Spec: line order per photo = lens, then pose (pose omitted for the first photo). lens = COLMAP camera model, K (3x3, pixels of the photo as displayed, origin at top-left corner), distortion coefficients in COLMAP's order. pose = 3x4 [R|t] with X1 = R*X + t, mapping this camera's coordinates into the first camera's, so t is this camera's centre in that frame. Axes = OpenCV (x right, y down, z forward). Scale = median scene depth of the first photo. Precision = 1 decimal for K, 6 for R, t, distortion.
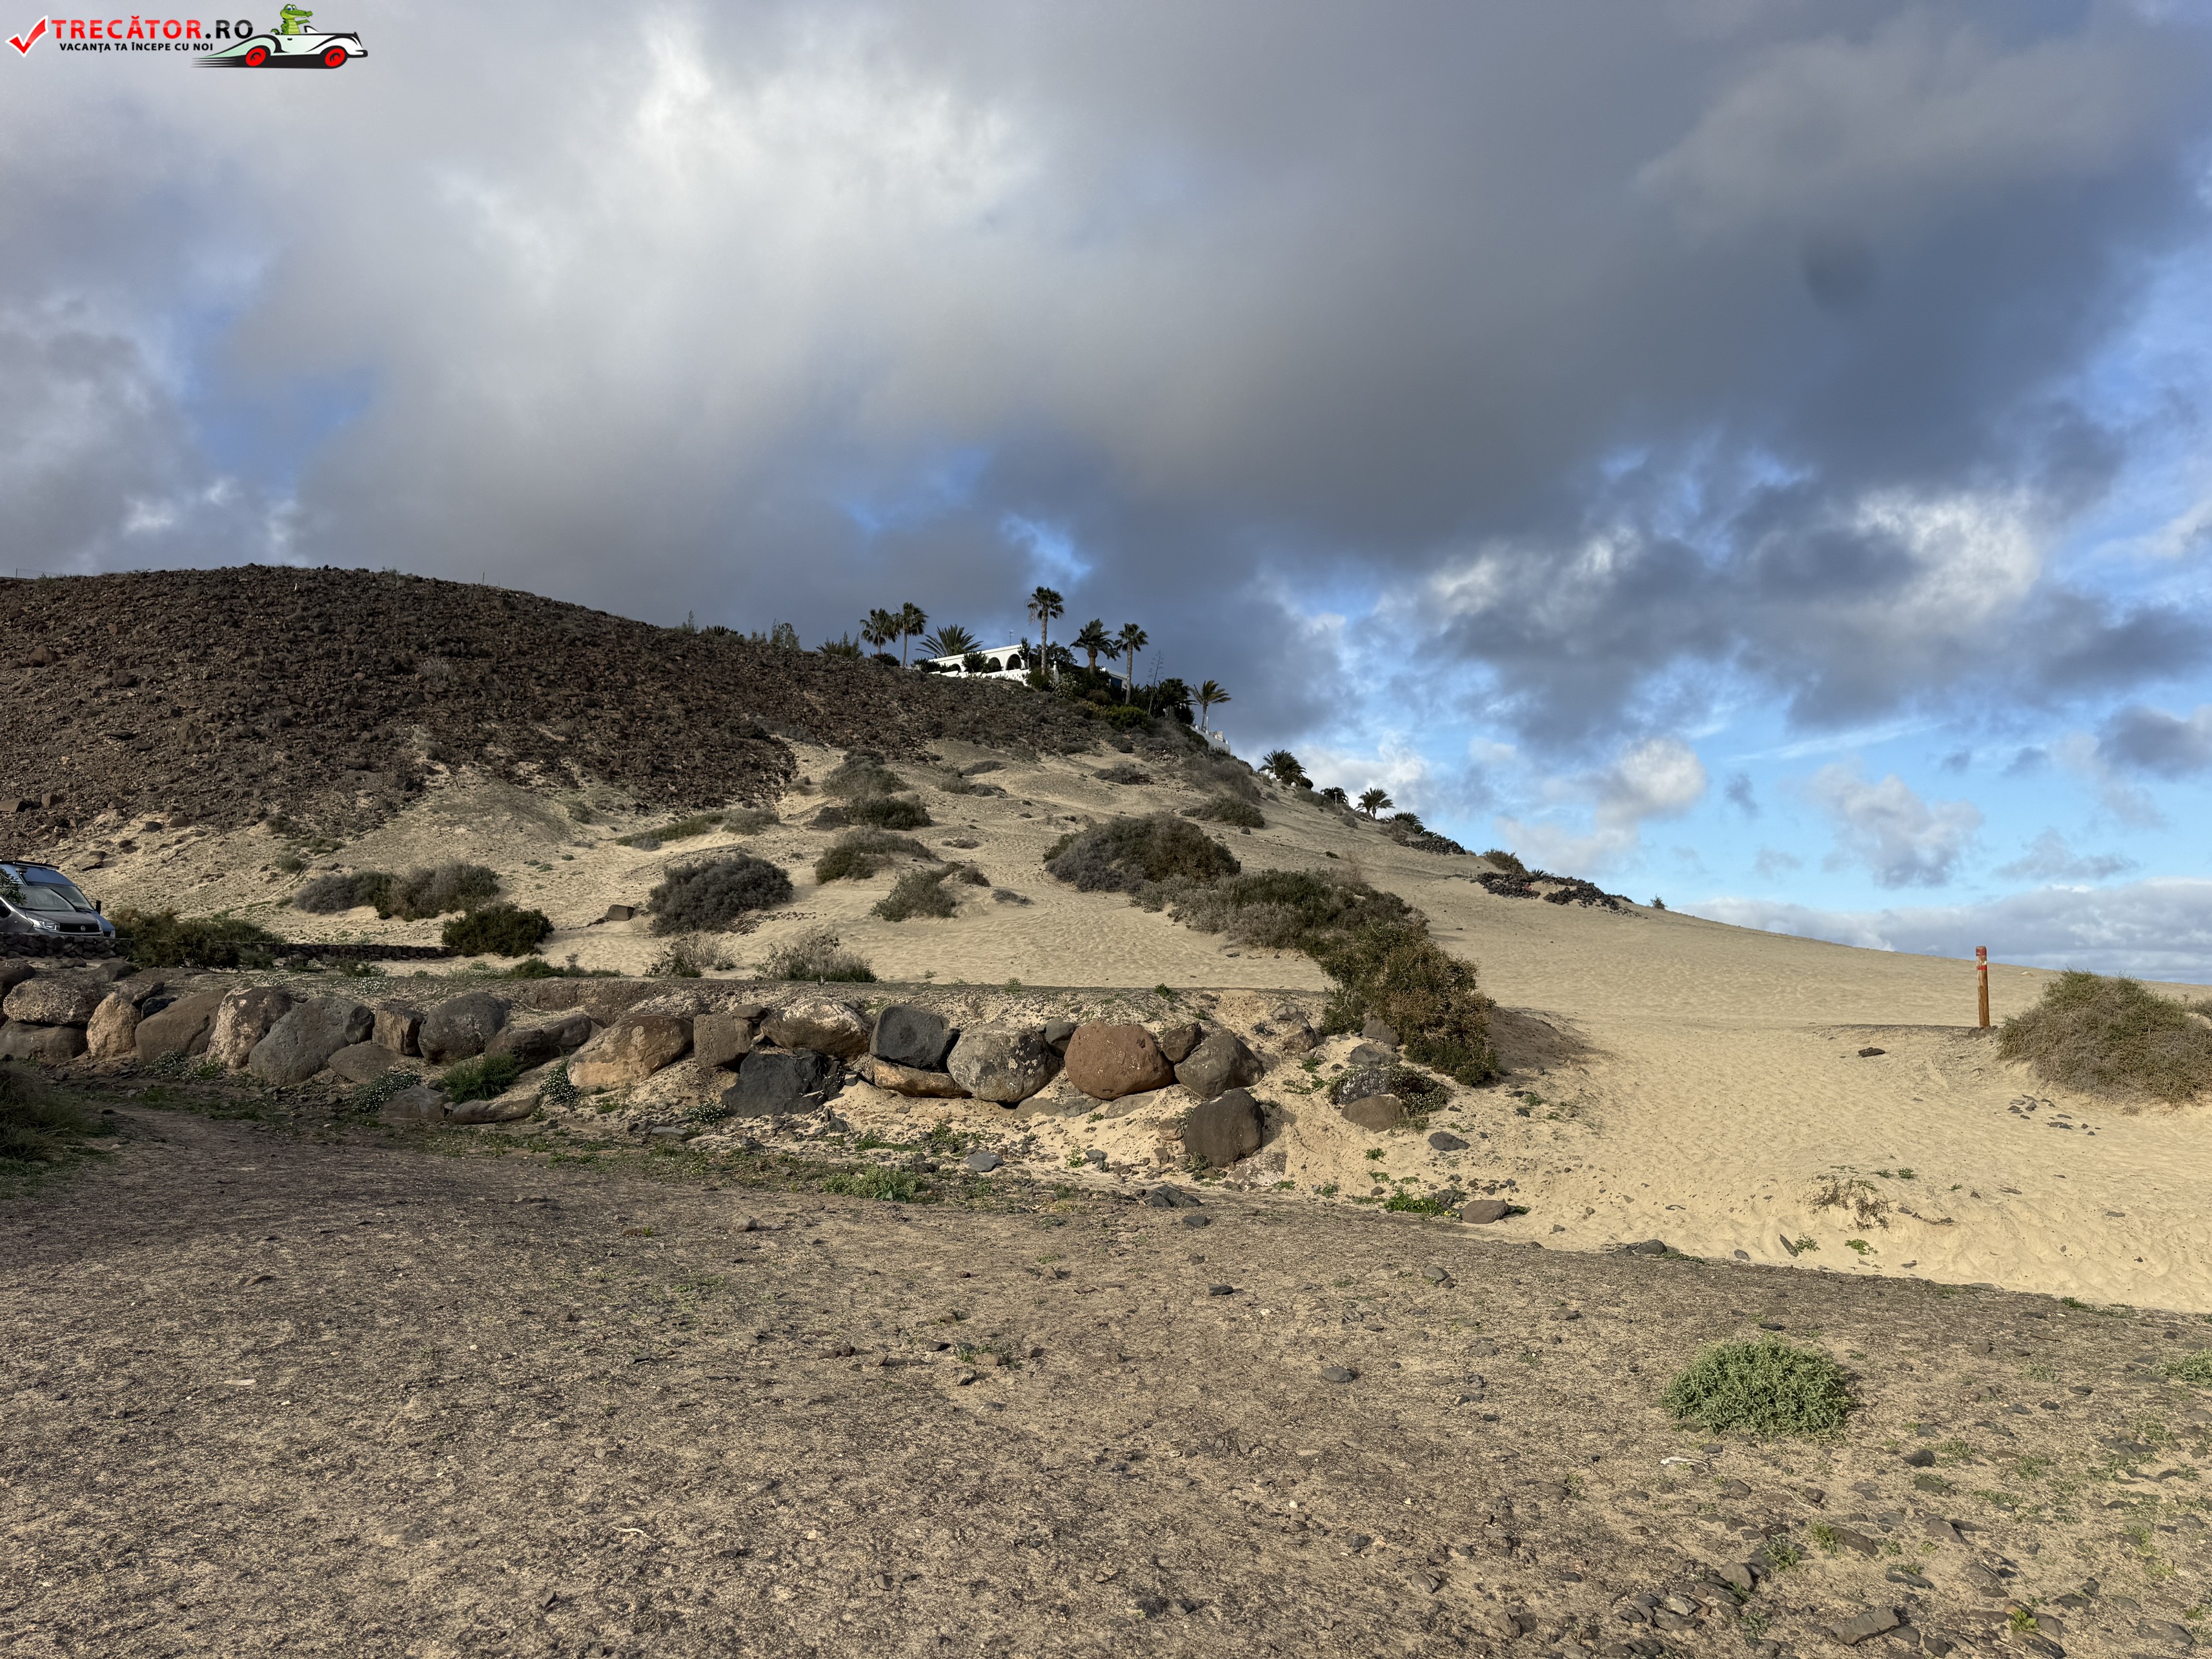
lens RADIAL K [[1547.2, 0, 1104.0], [0, 1547.2, 829.8], [0, 0, 1]] dist [0.003207, 0.000292]
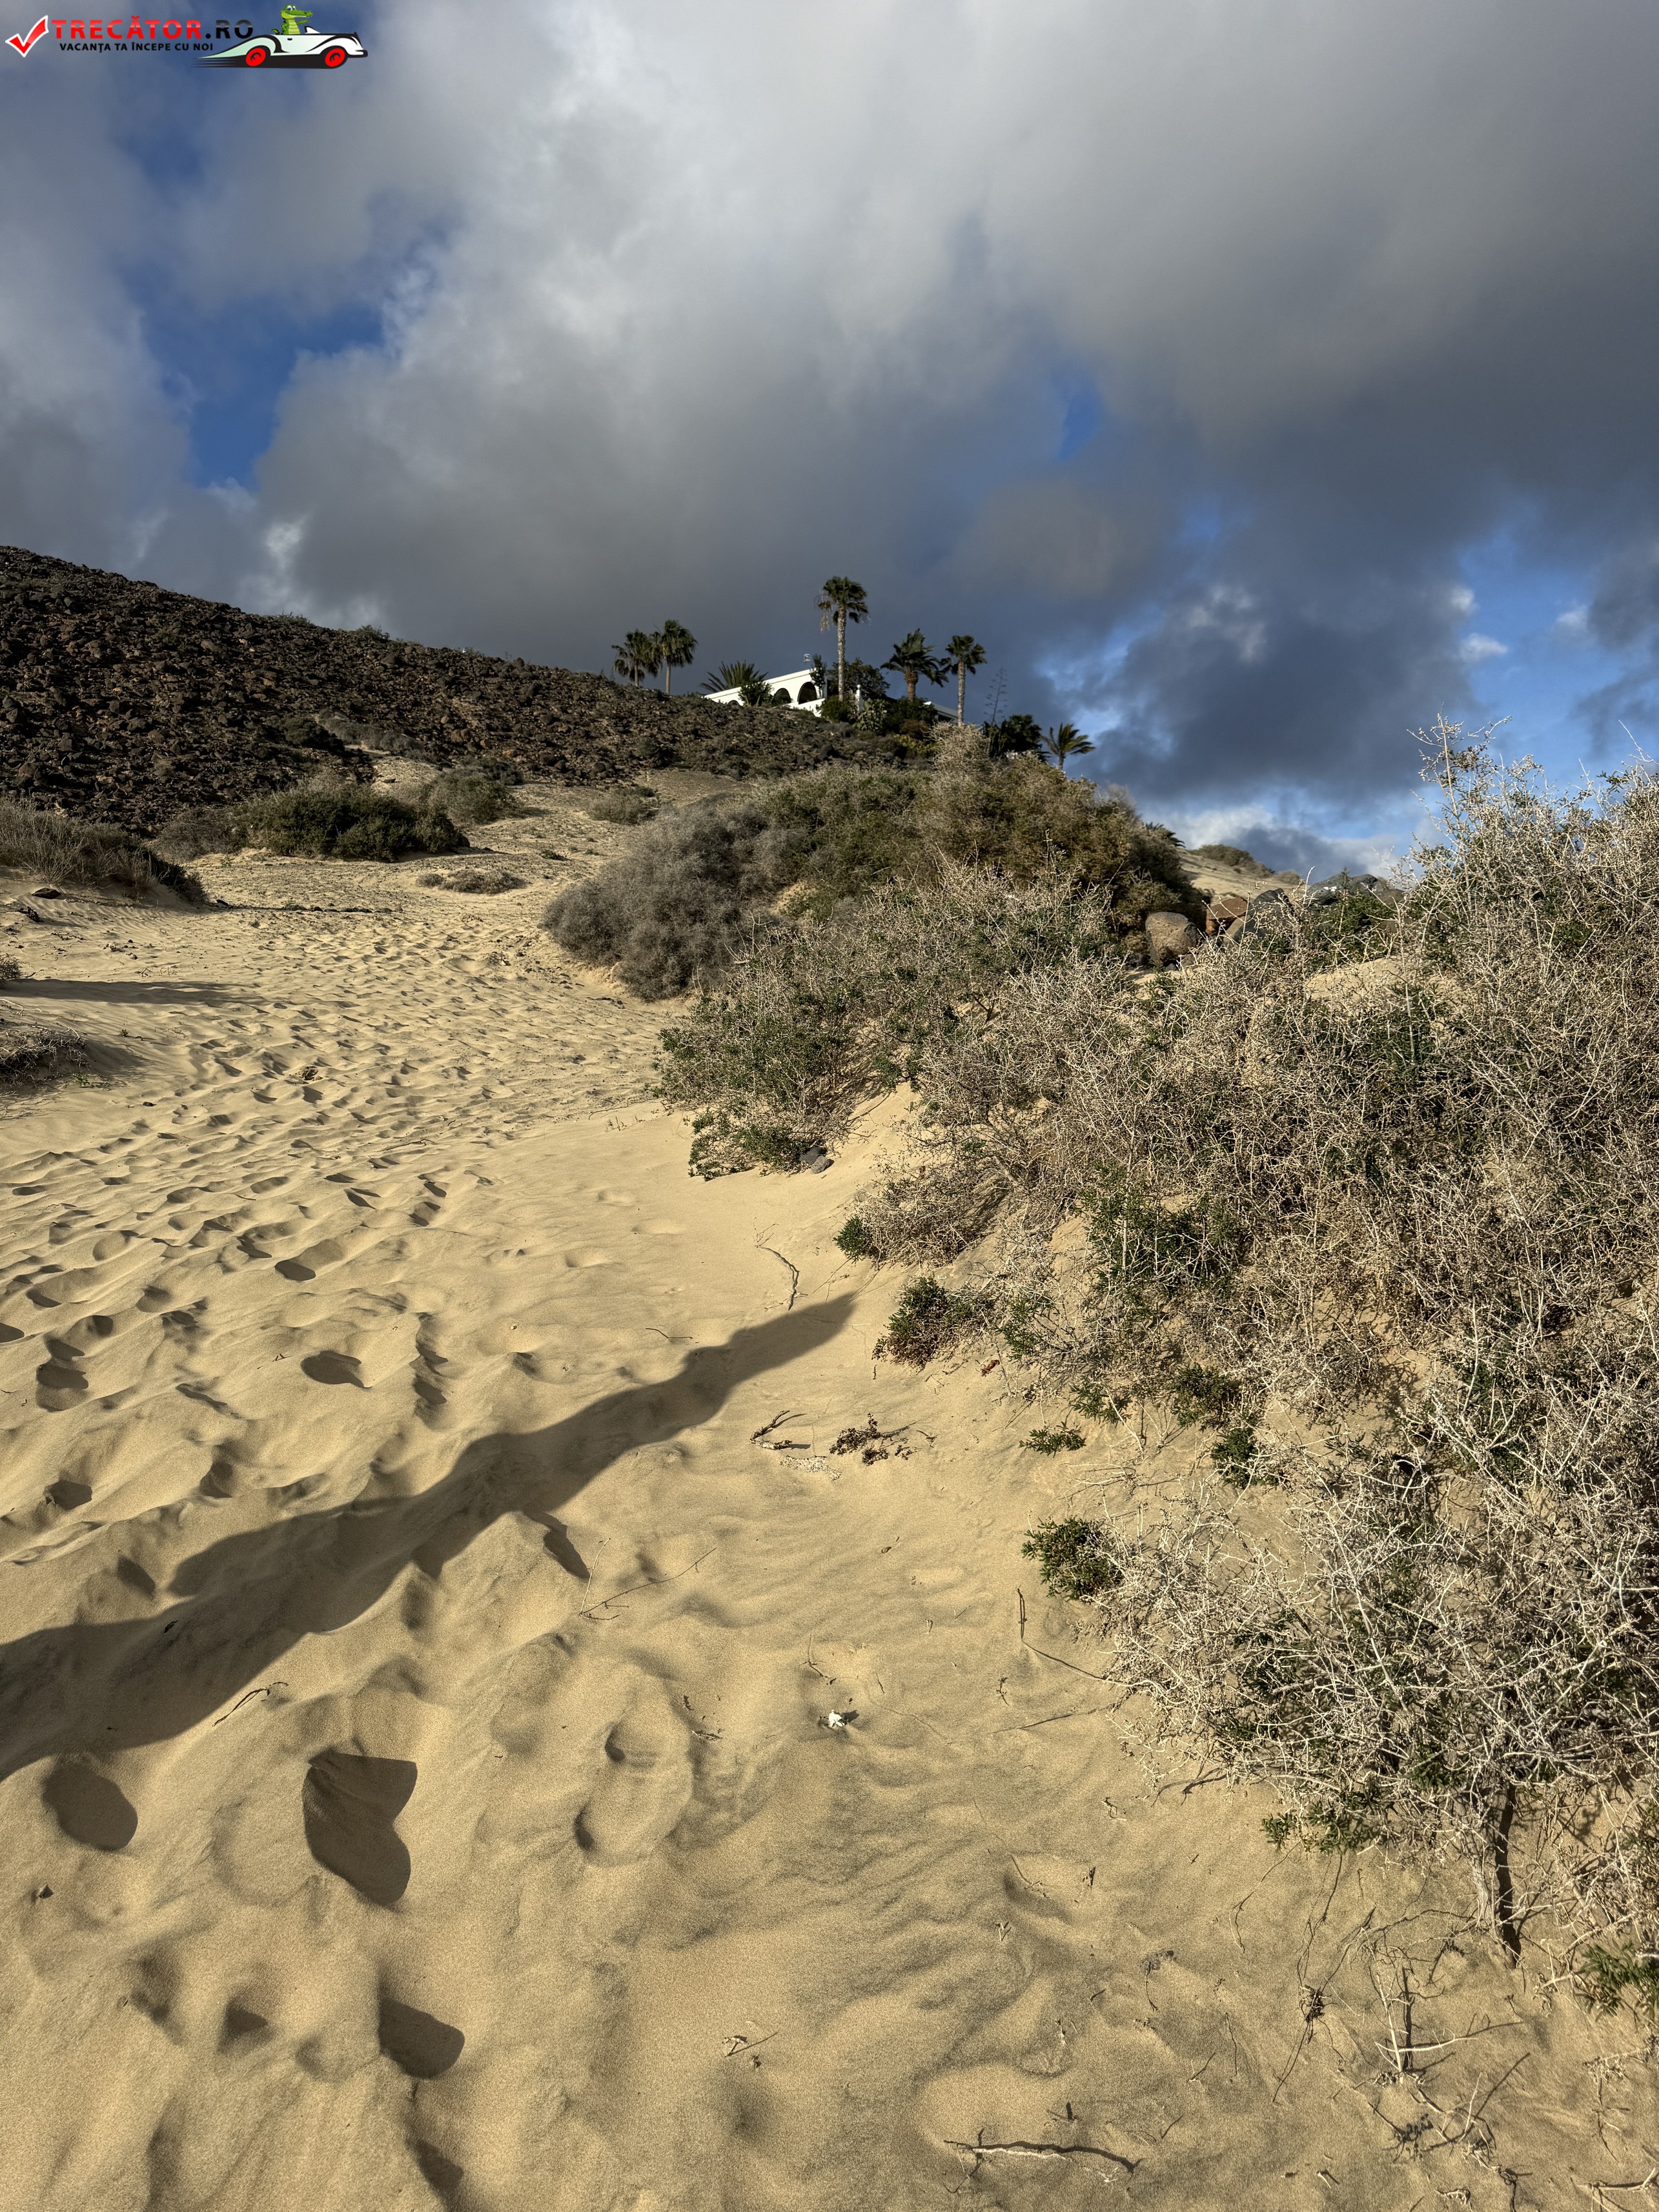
lens RADIAL K [[1547.2, 0, 832.0], [0, 1547.2, 1109.7], [0, 0, 1]] dist [0.003207, 0.000292]
pose [[0.996790, -0.007390, -0.079713, 0.012476], [0.016303, 0.993603, 0.111746, 0.009463], [0.078378, -0.112687, 0.990534, 0.233116]]
